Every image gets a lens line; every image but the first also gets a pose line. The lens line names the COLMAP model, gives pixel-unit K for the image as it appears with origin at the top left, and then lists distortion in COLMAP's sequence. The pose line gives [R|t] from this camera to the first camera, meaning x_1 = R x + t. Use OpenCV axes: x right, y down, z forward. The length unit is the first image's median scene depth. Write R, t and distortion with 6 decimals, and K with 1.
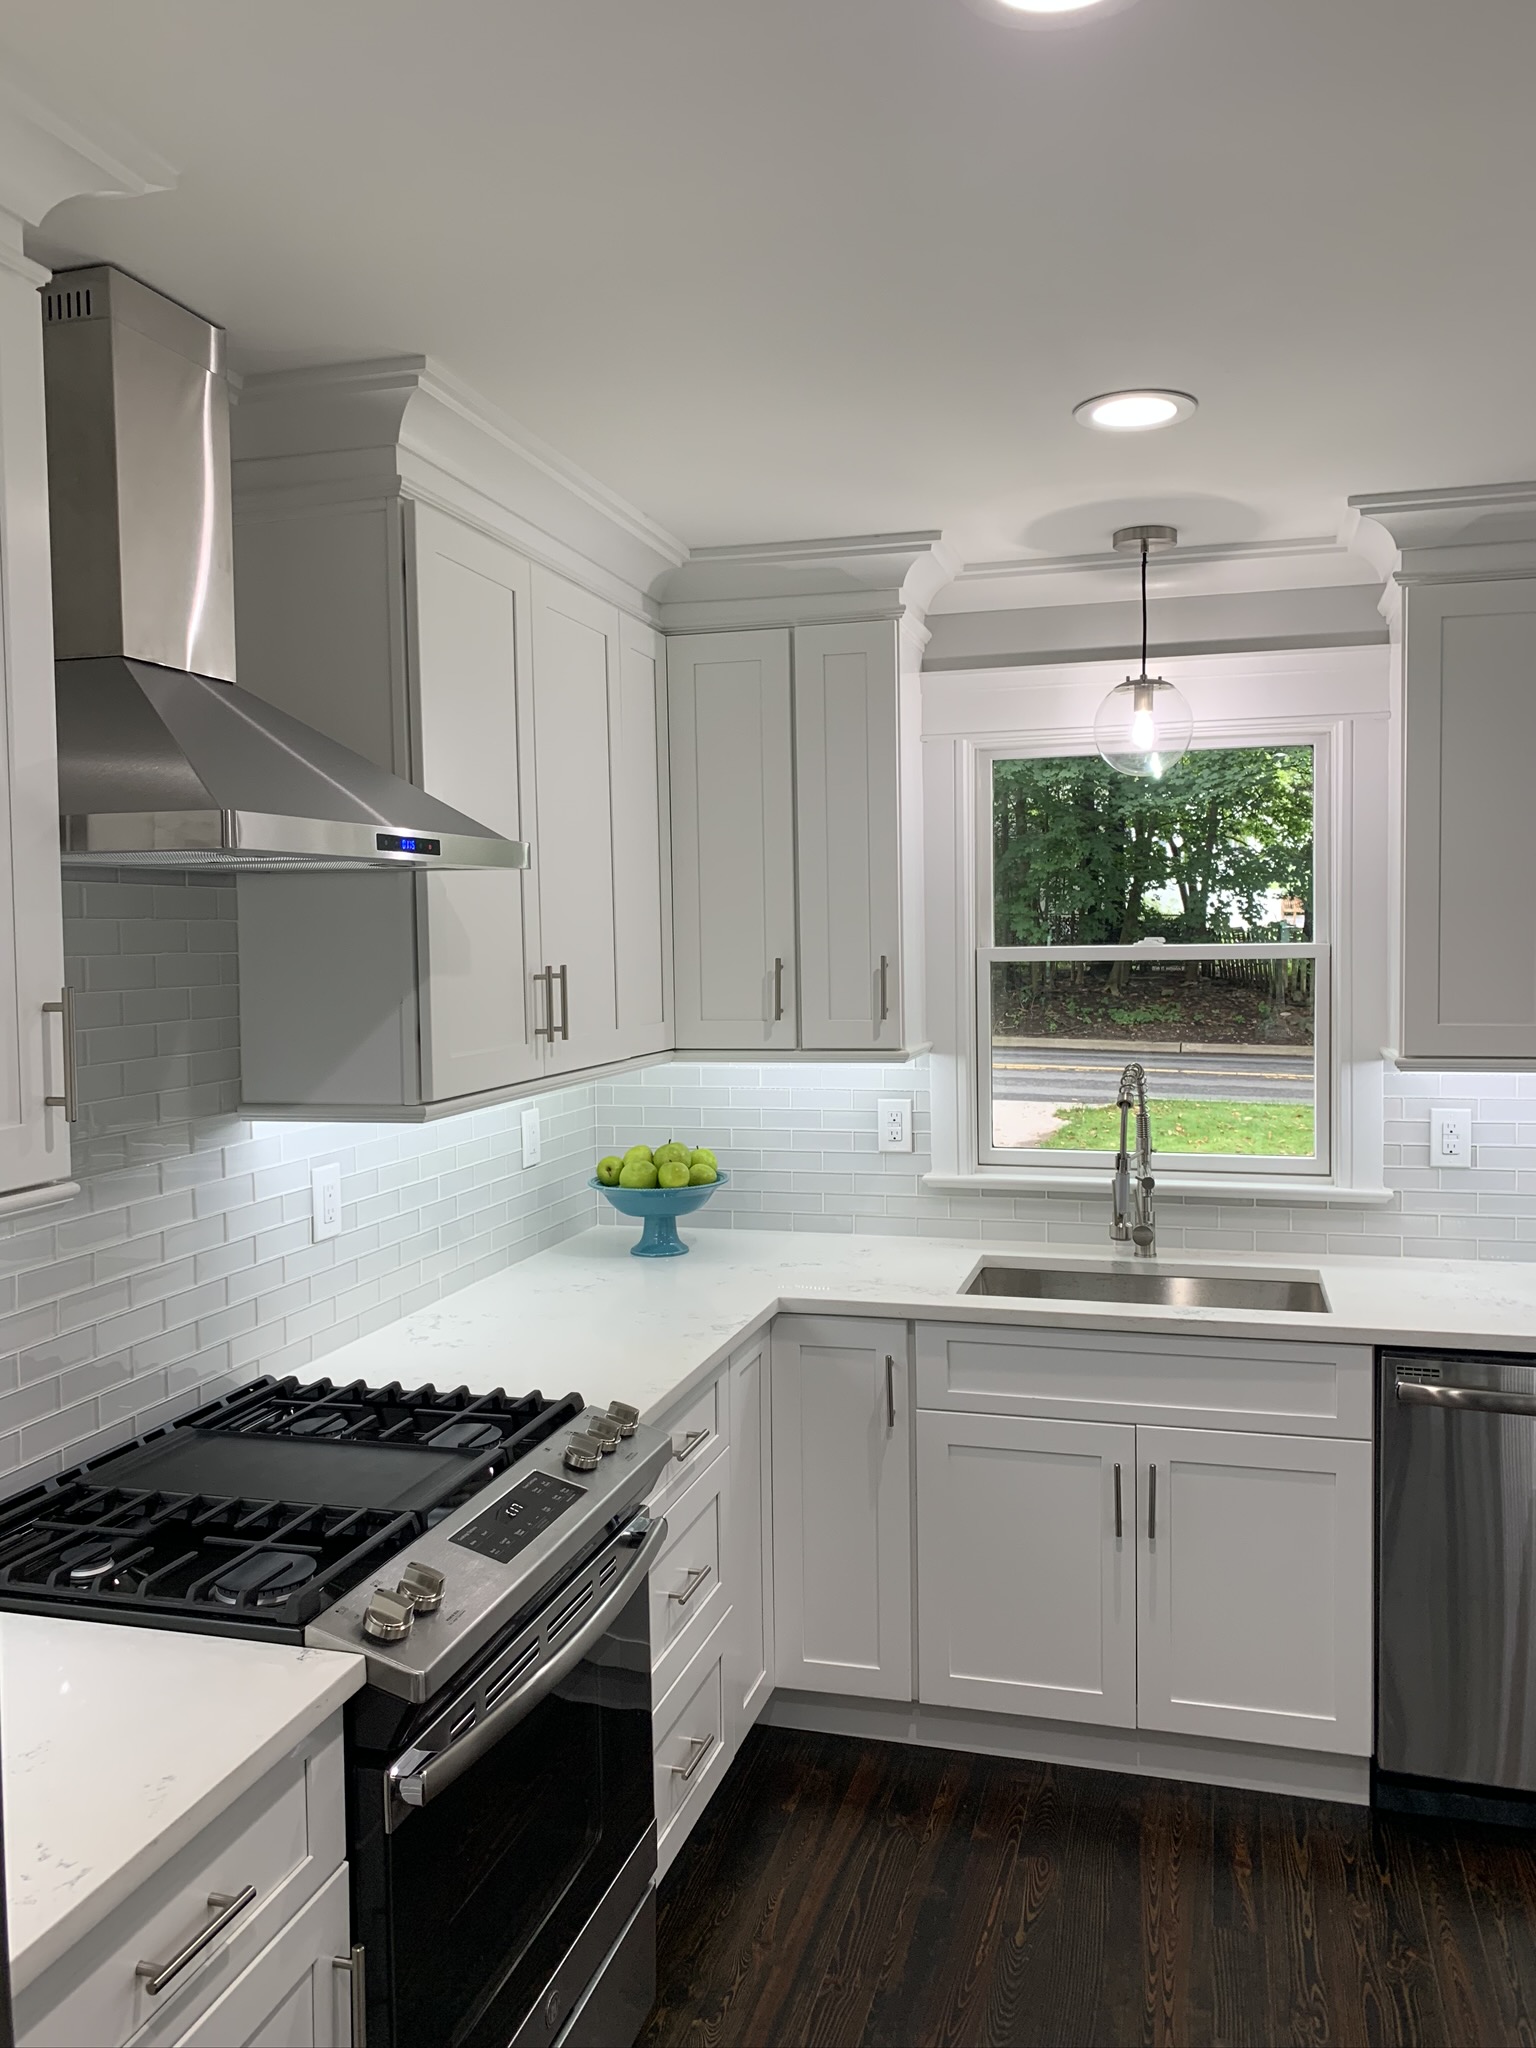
lens RADIAL K [[1570.6, 0, 770.3], [0, 1570.6, 1017.0], [0, 0, 1]] dist [0.039385, -0.056734]
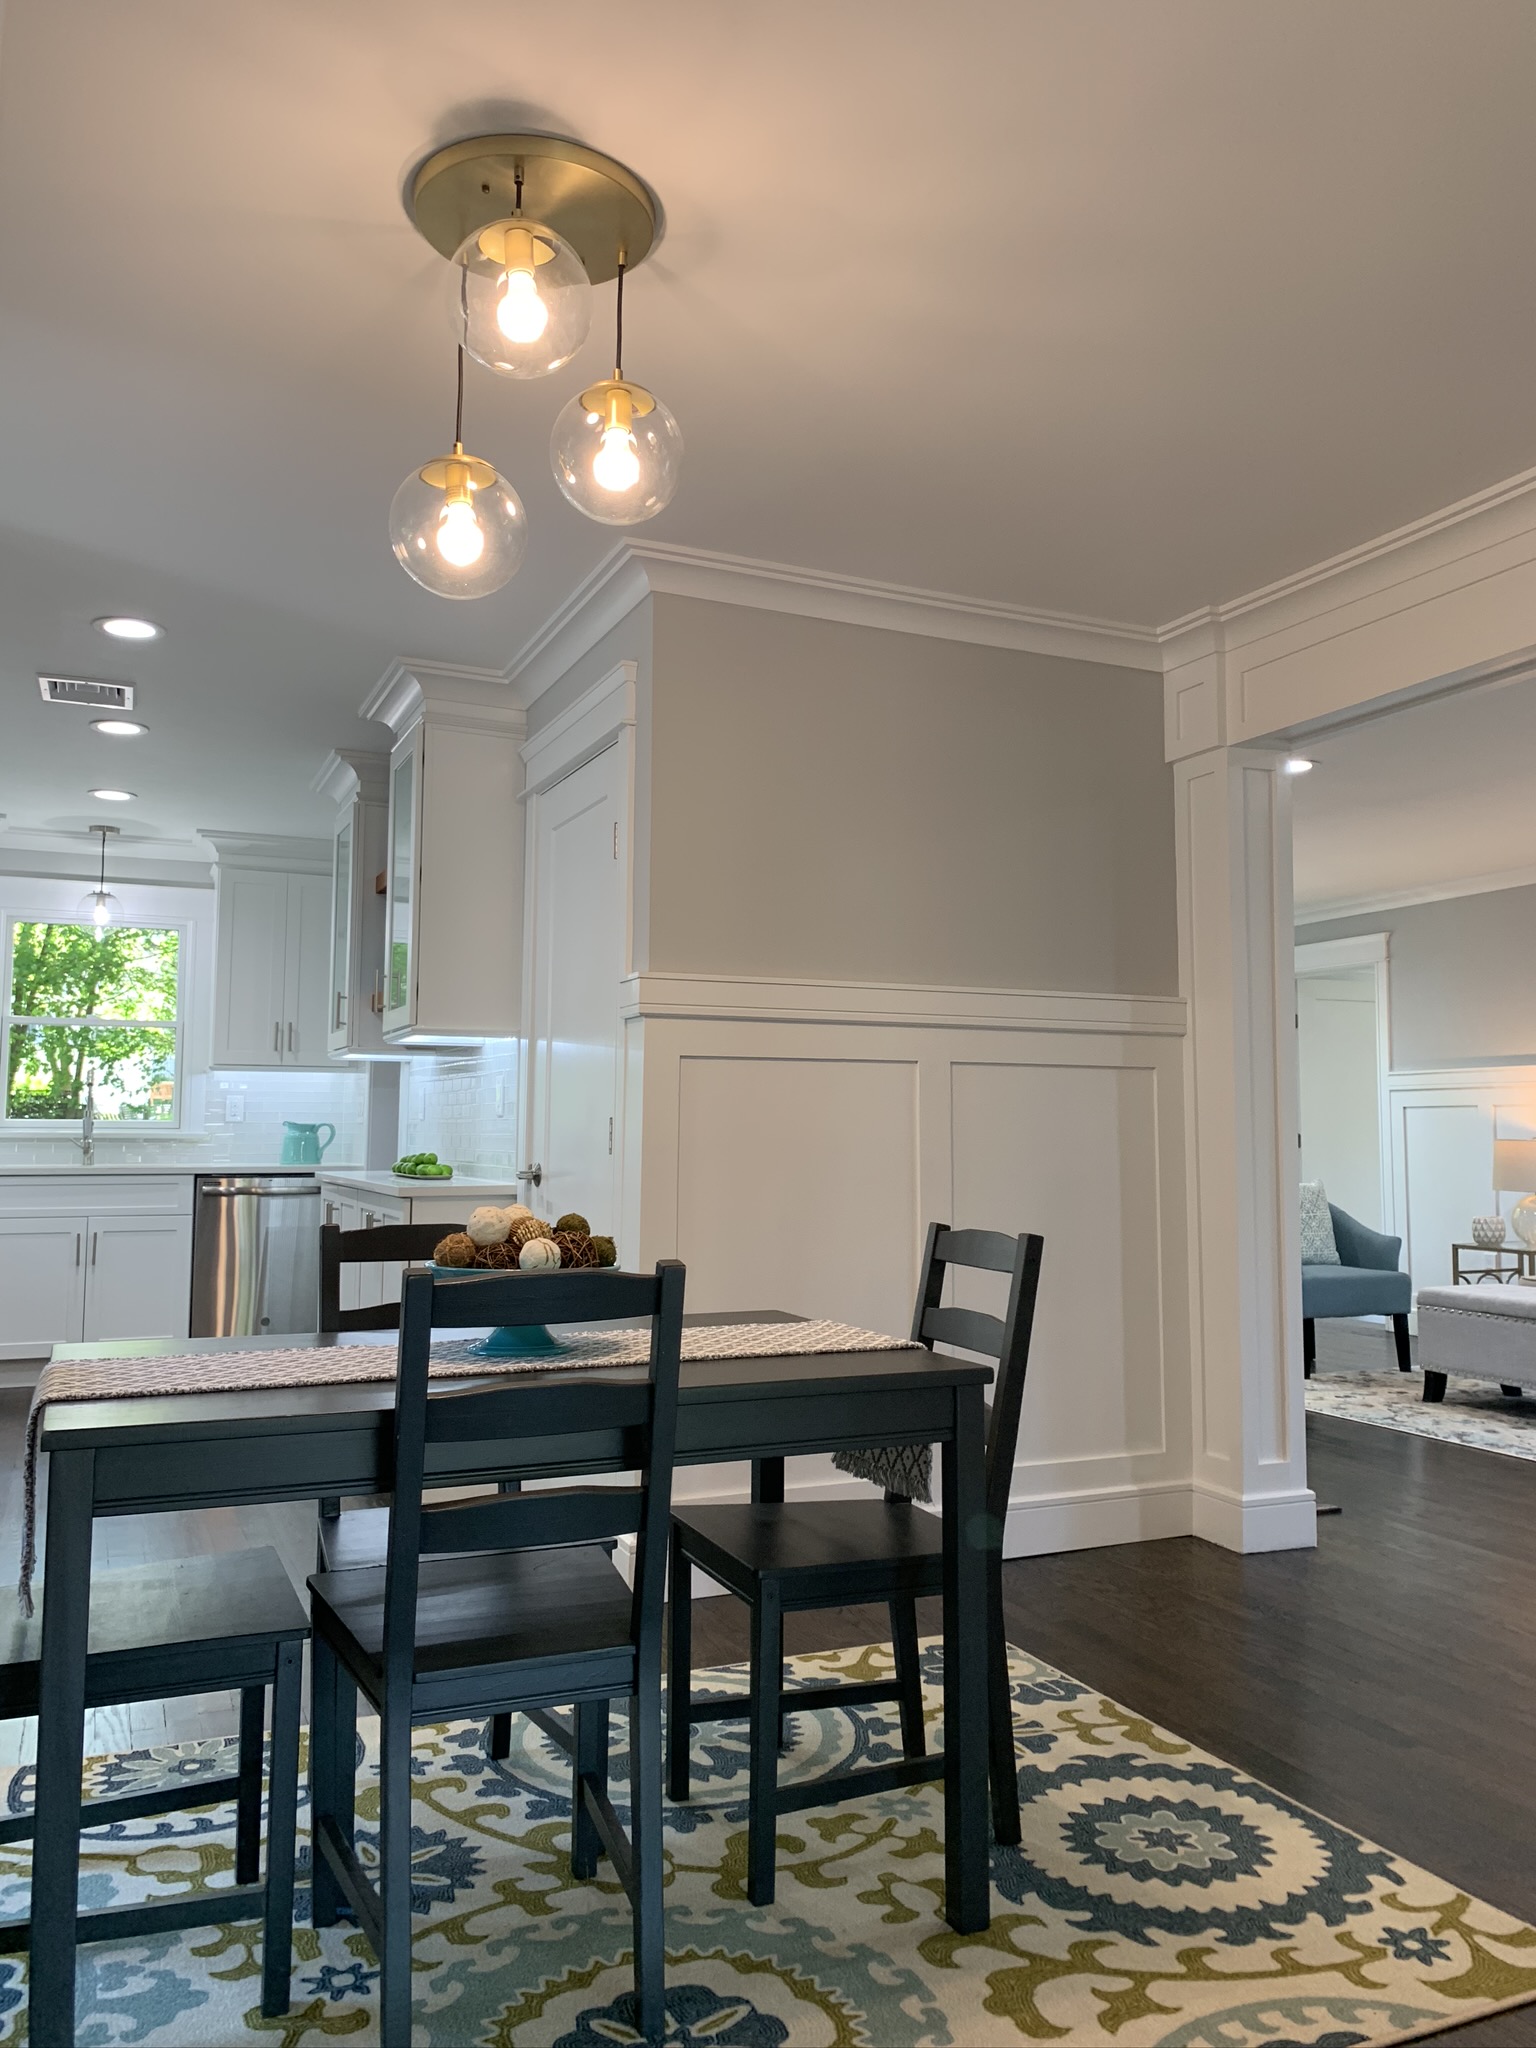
lens RADIAL K [[1570.6, 0, 764.3], [0, 1570.6, 1015.1], [0, 0, 1]] dist [0.039385, -0.056734]
pose [[0.771534, 0.069369, 0.632395, -0.434241], [0.008028, 0.992897, -0.118707, 0.226213], [-0.636138, 0.096663, 0.765497, -1.267465]]
